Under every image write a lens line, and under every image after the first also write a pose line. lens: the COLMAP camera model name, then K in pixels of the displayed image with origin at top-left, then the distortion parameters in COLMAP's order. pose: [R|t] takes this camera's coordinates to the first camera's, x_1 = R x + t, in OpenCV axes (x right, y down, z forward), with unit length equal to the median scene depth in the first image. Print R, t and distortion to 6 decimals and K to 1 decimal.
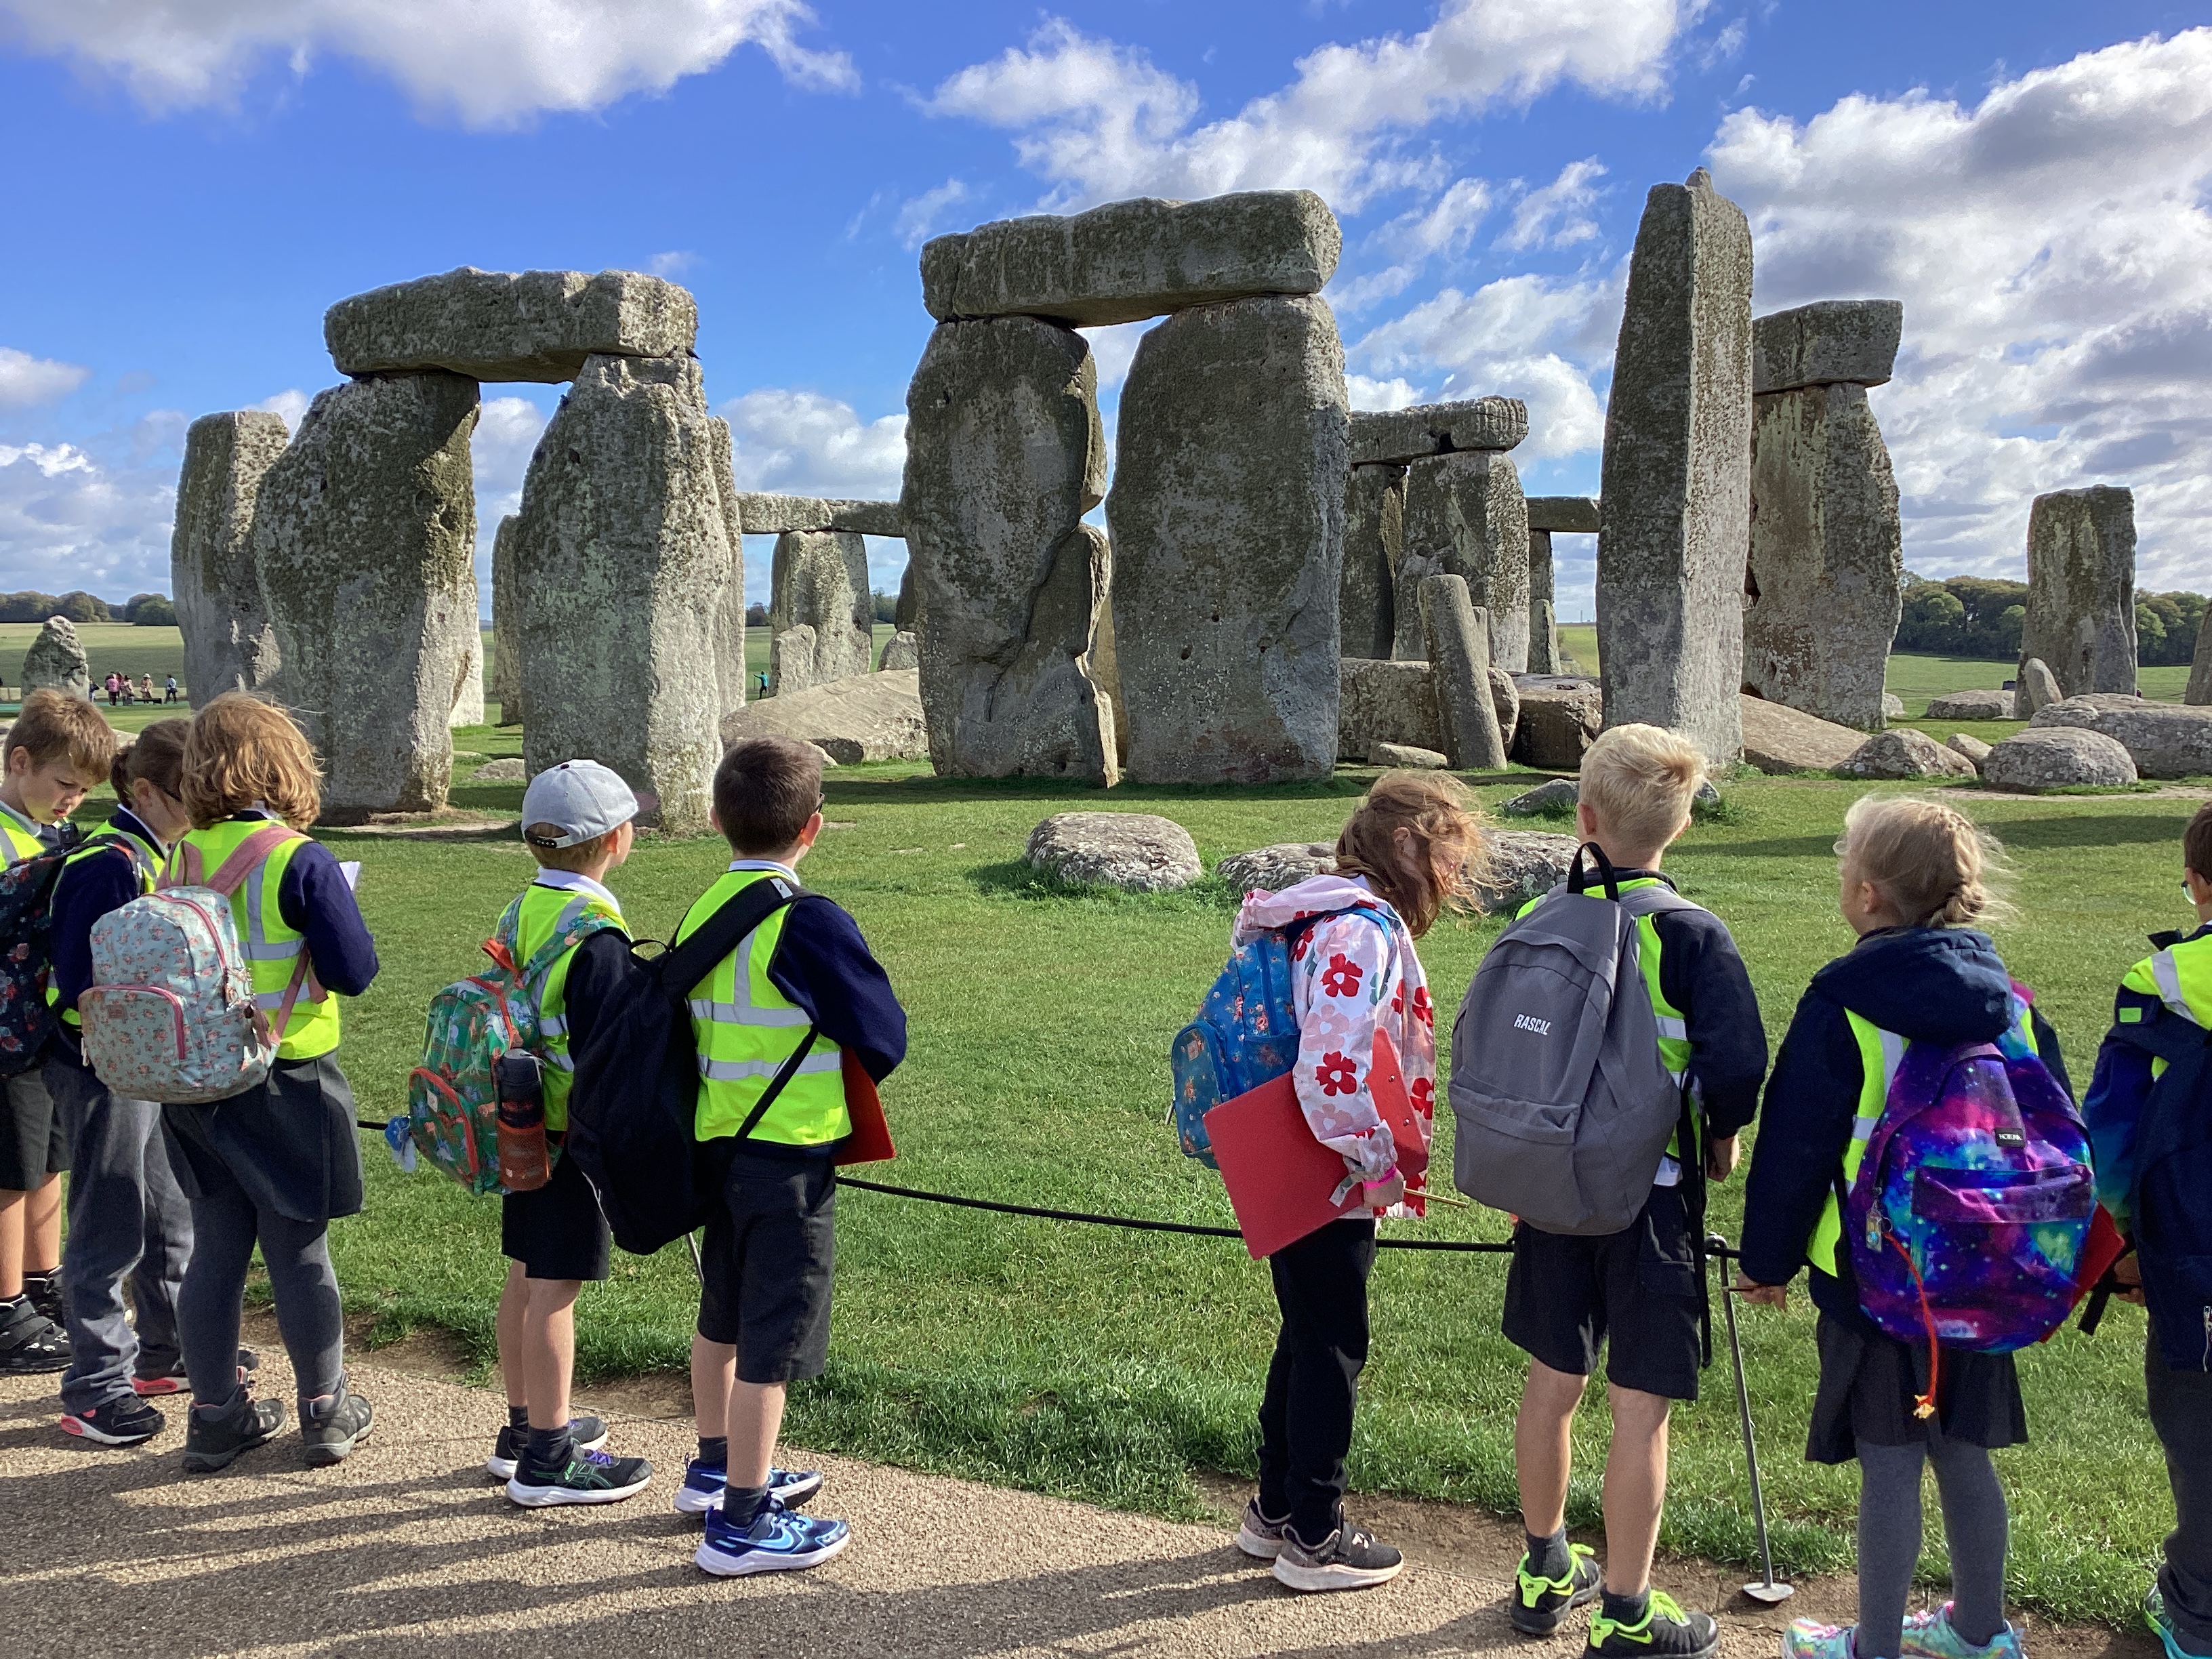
lens RADIAL K [[1961.3, 0, 1106.0], [0, 1961.3, 829.5], [0, 0, 1]] dist [0.112618, -0.215028]
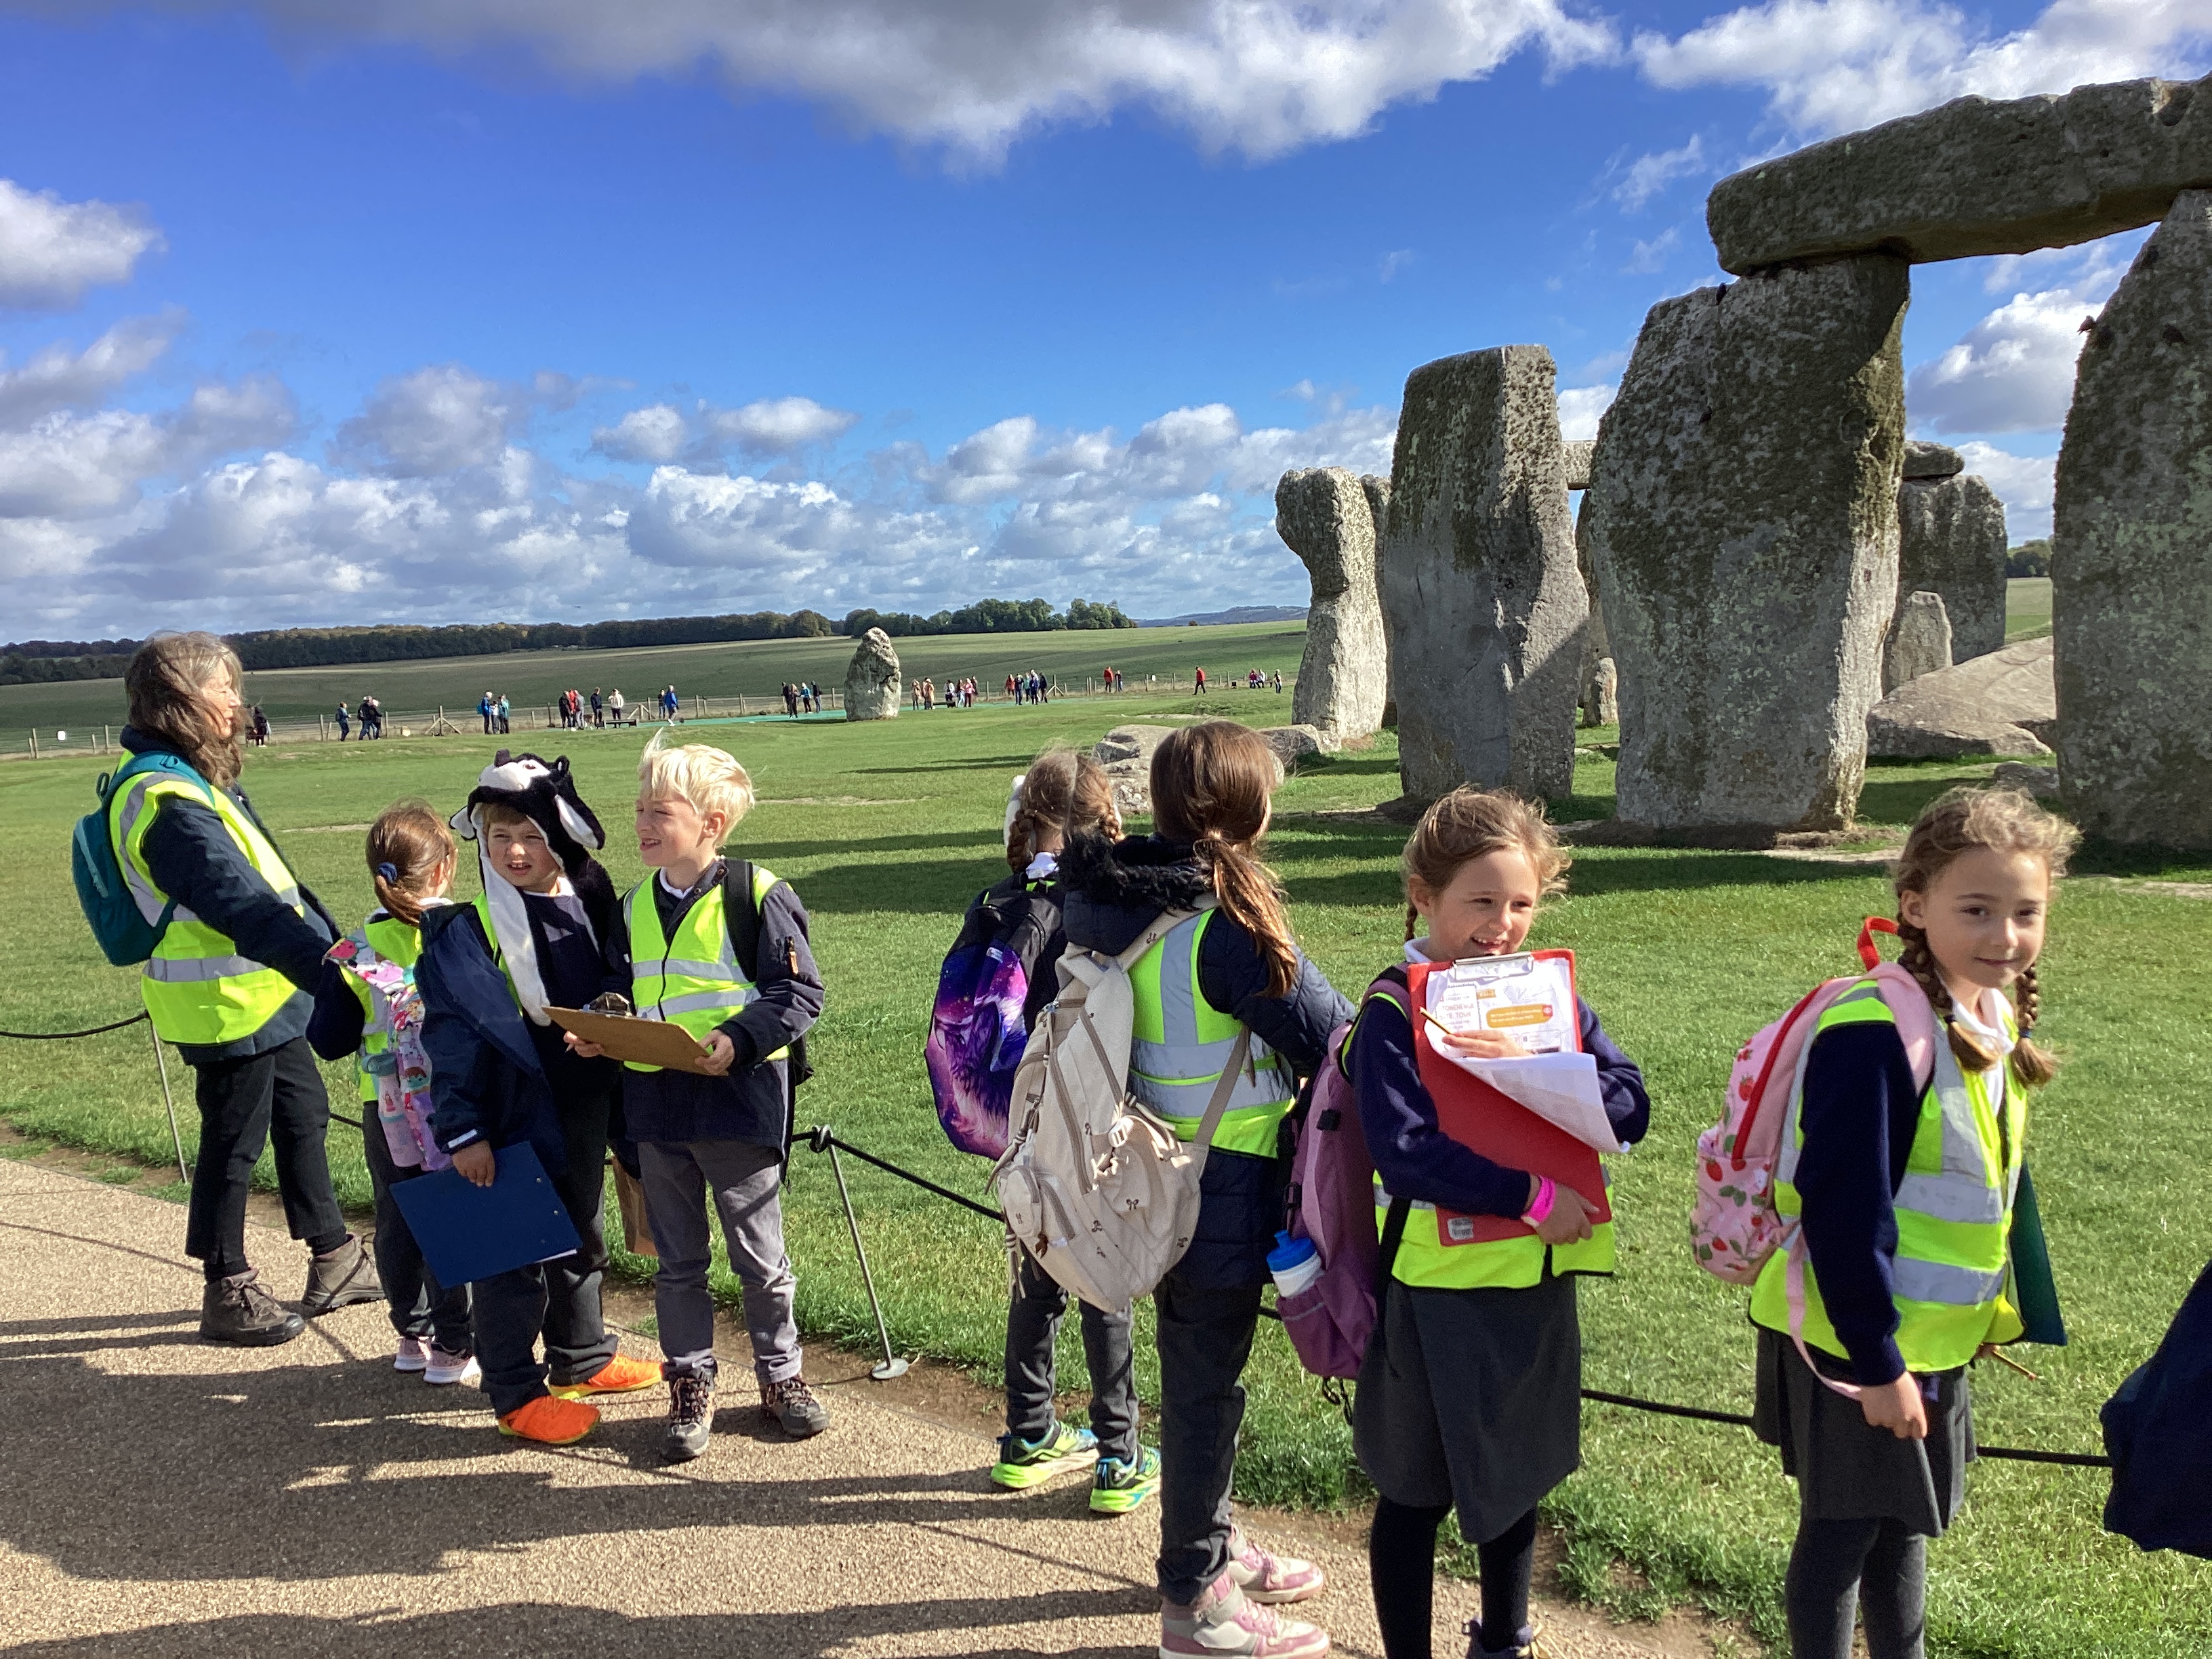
lens RADIAL K [[1965.8, 0, 1112.8], [0, 1965.8, 847.0], [0, 0, 1]] dist [0.101970, -0.195422]
pose [[0.947330, -0.008418, -0.320149, -0.359915], [0.013955, 0.999790, 0.015005, -0.017716], [0.319956, -0.018682, 0.947248, 0.176351]]
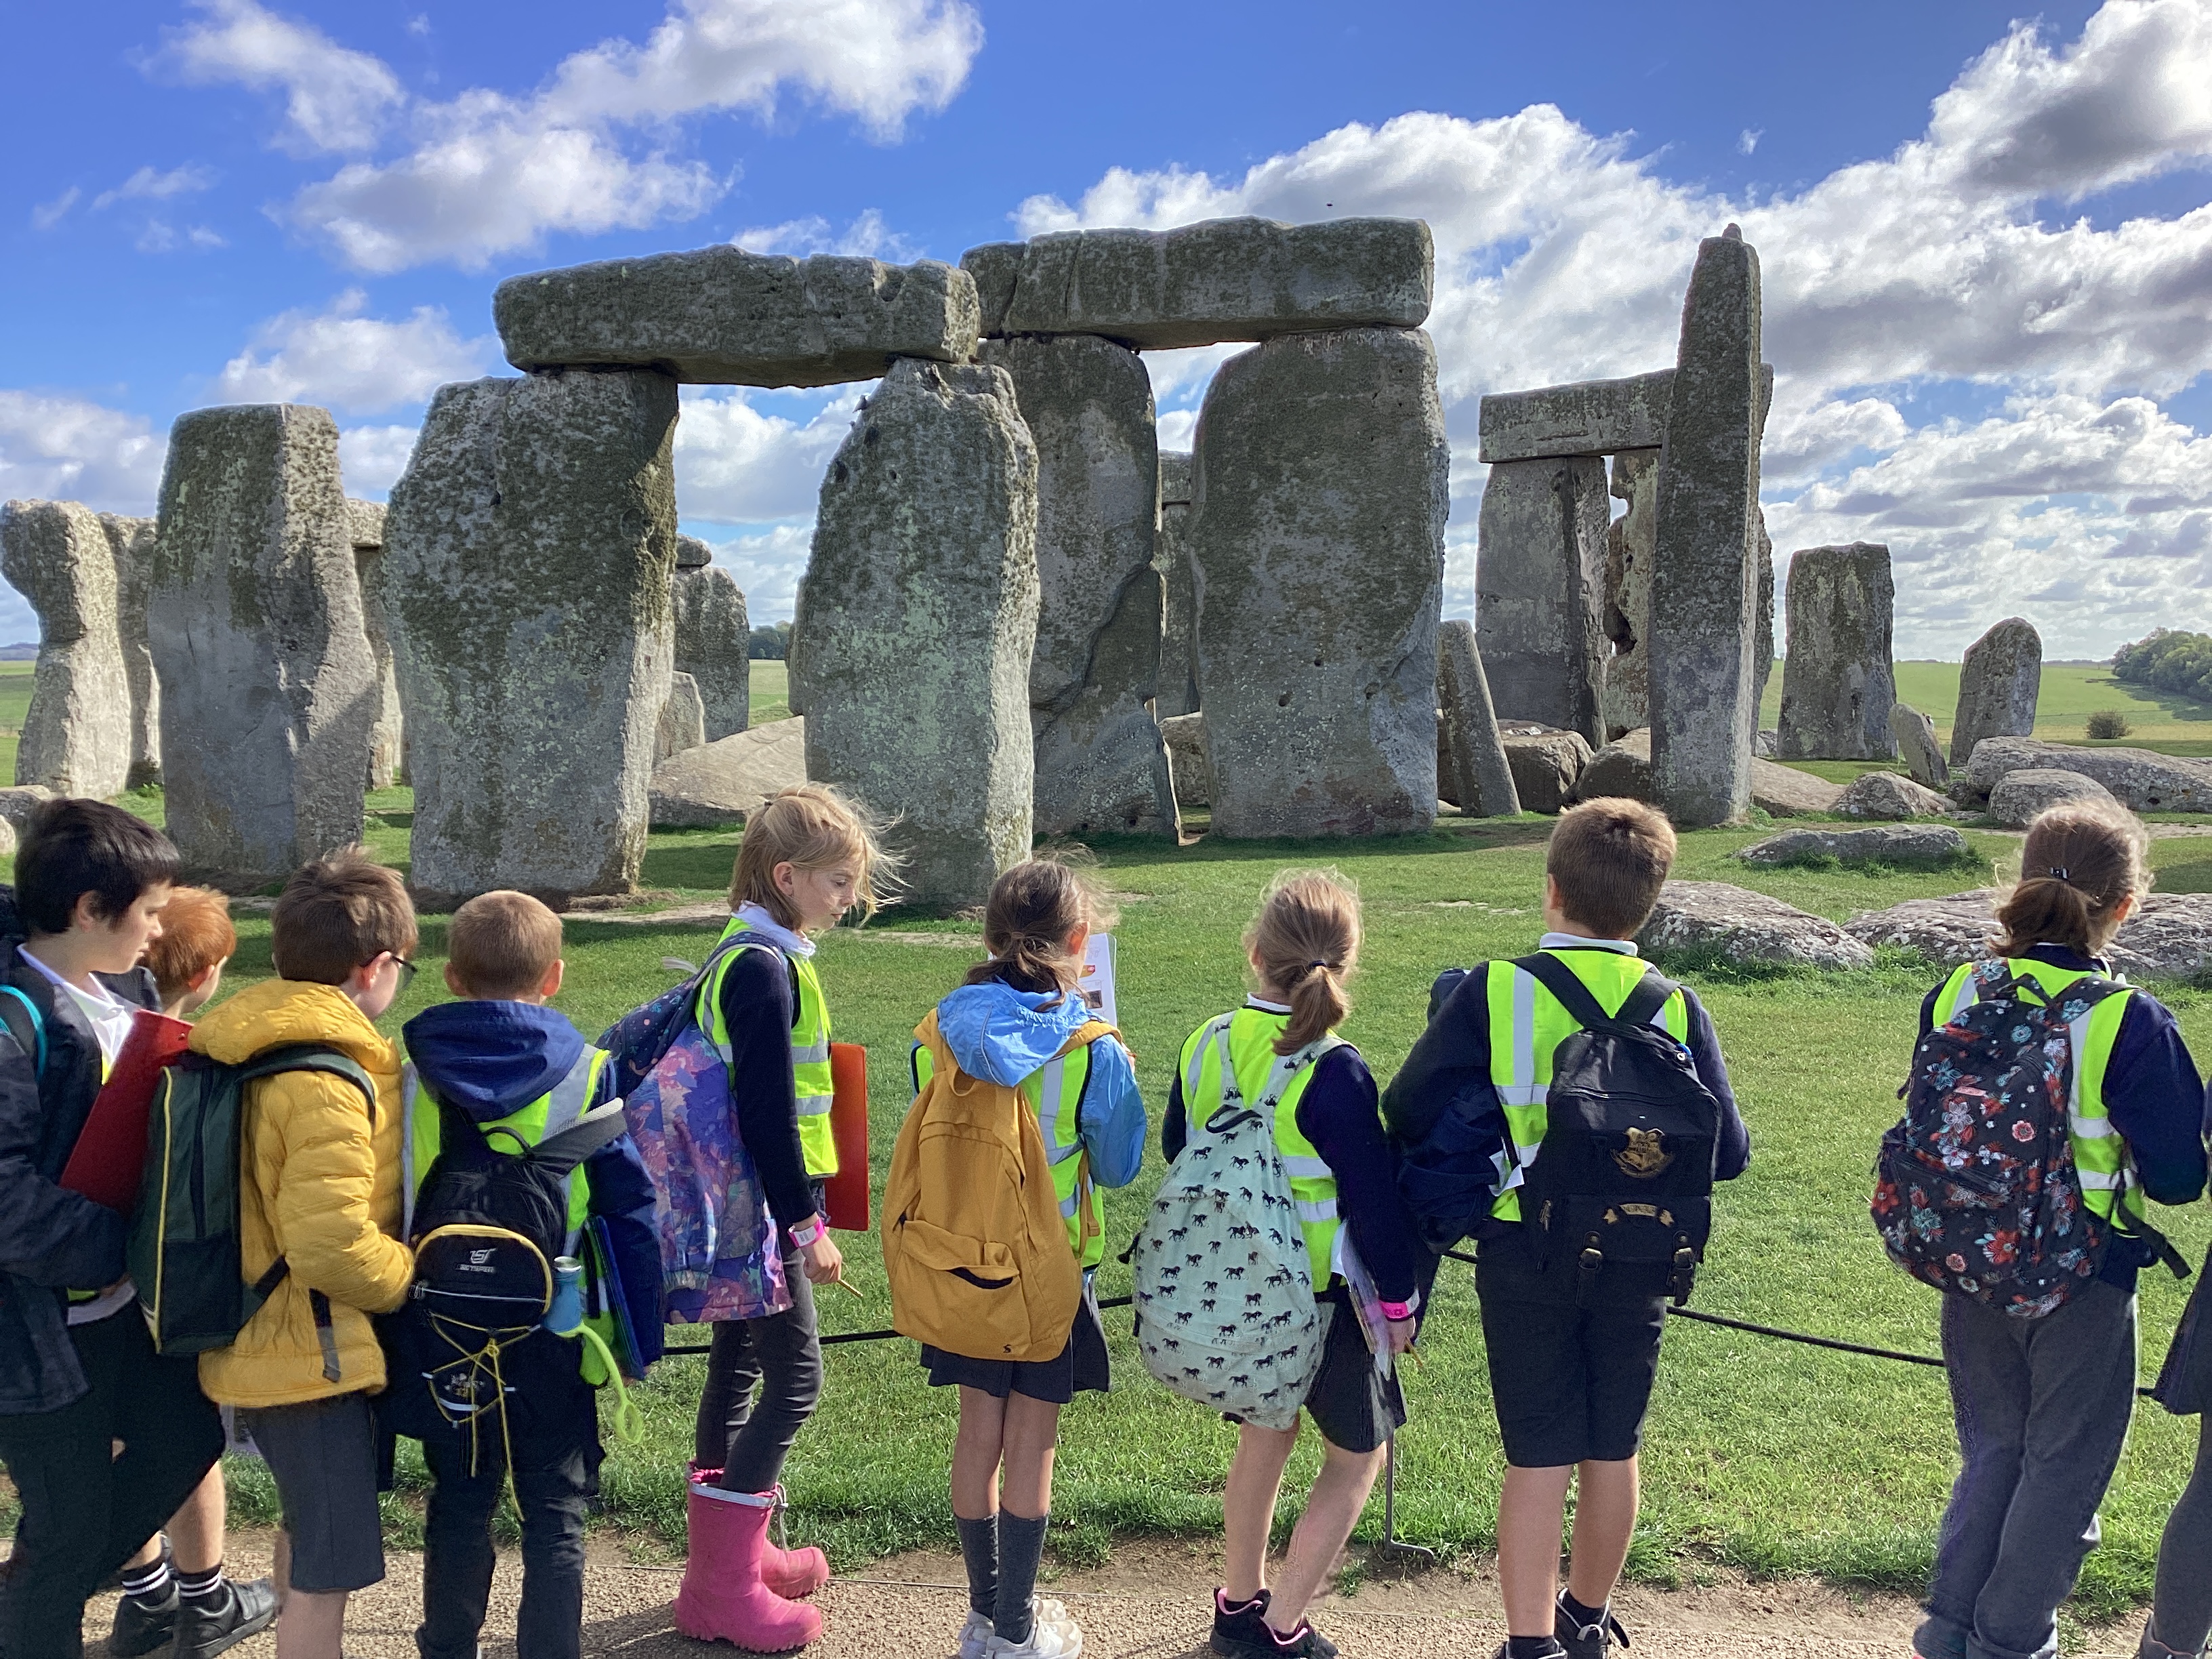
lens RADIAL K [[1961.3, 0, 1106.0], [0, 1961.3, 829.5], [0, 0, 1]] dist [0.112618, -0.215028]
pose [[0.962036, -0.018059, 0.272323, -0.370596], [0.023190, 0.999609, -0.015633, -0.017995], [-0.271935, 0.021355, 0.962079, 0.144209]]
